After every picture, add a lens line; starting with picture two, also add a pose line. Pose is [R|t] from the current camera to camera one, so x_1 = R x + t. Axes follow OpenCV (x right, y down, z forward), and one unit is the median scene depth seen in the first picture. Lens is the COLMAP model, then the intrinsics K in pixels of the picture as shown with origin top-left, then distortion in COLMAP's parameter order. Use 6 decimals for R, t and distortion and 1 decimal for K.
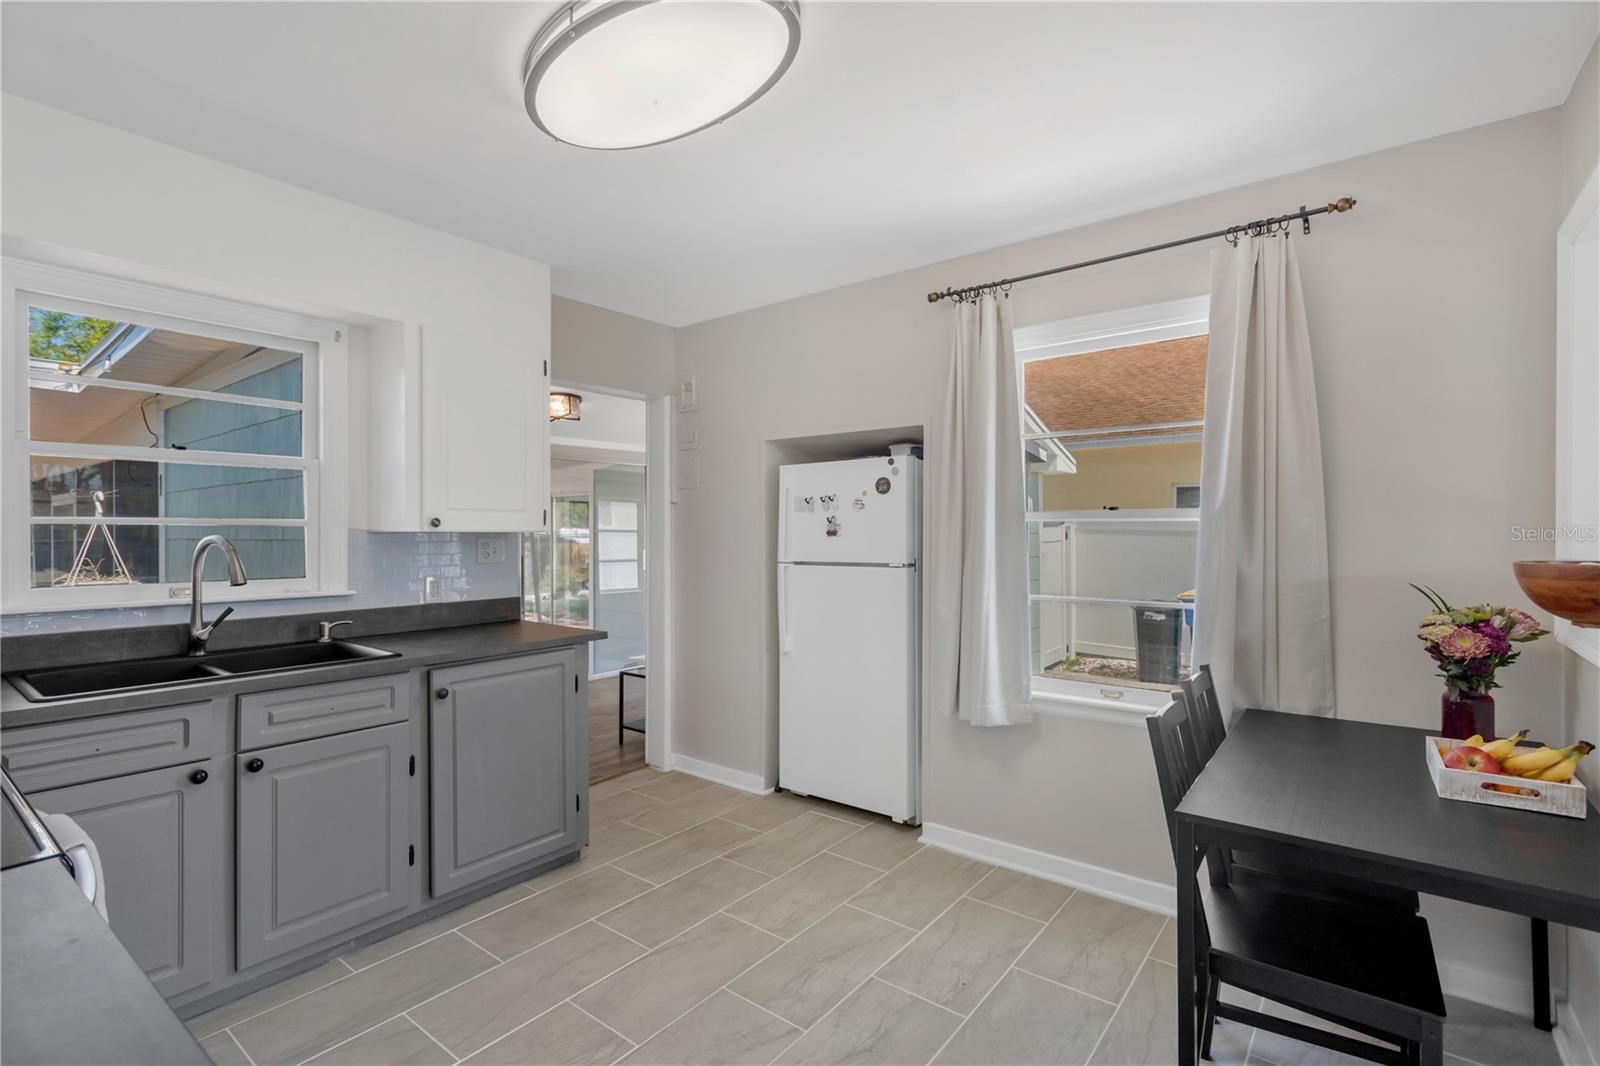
lens RADIAL K [[739.1, 0, 804.8], [0, 739.1, 528.5], [0, 0, 1]] dist [0.014677, -0.001321]
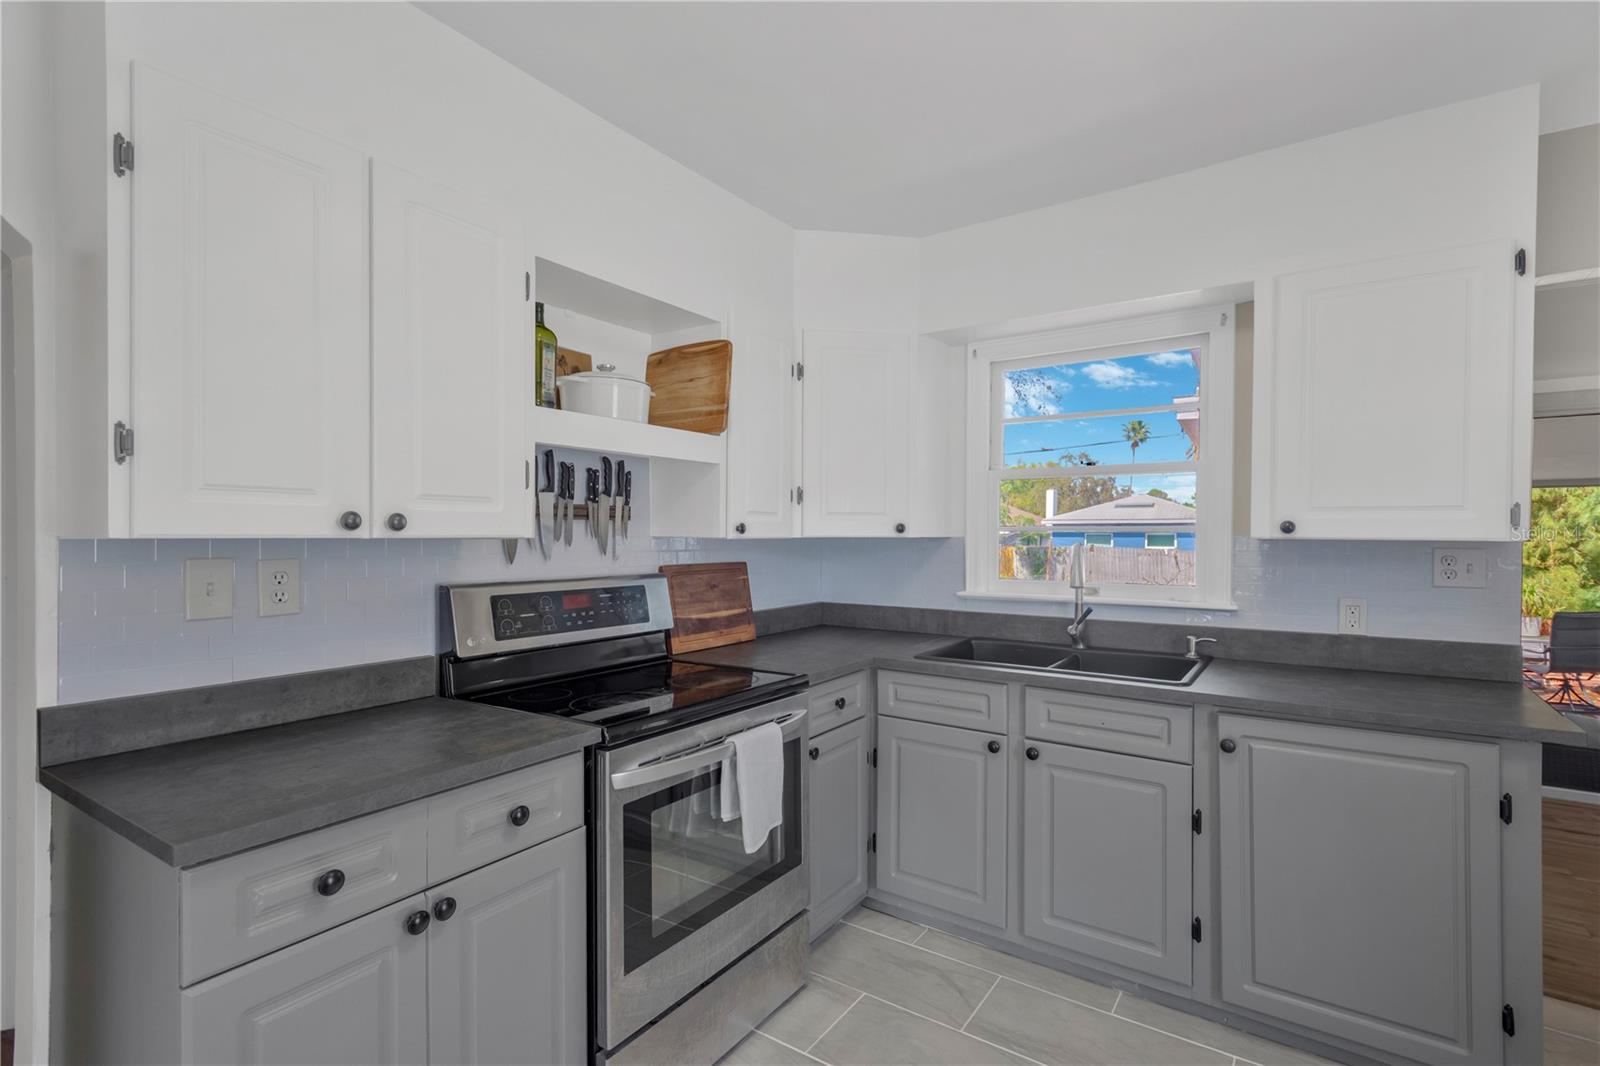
lens RADIAL K [[739.1, 0, 809.1], [0, 739.1, 543.8], [0, 0, 1]] dist [0.014677, -0.001321]
pose [[0.075699, 0.012362, -0.997054, 0.264138], [-0.000048, 0.999923, 0.012394, 0.000084], [0.997131, -0.000890, 0.075694, 0.516221]]
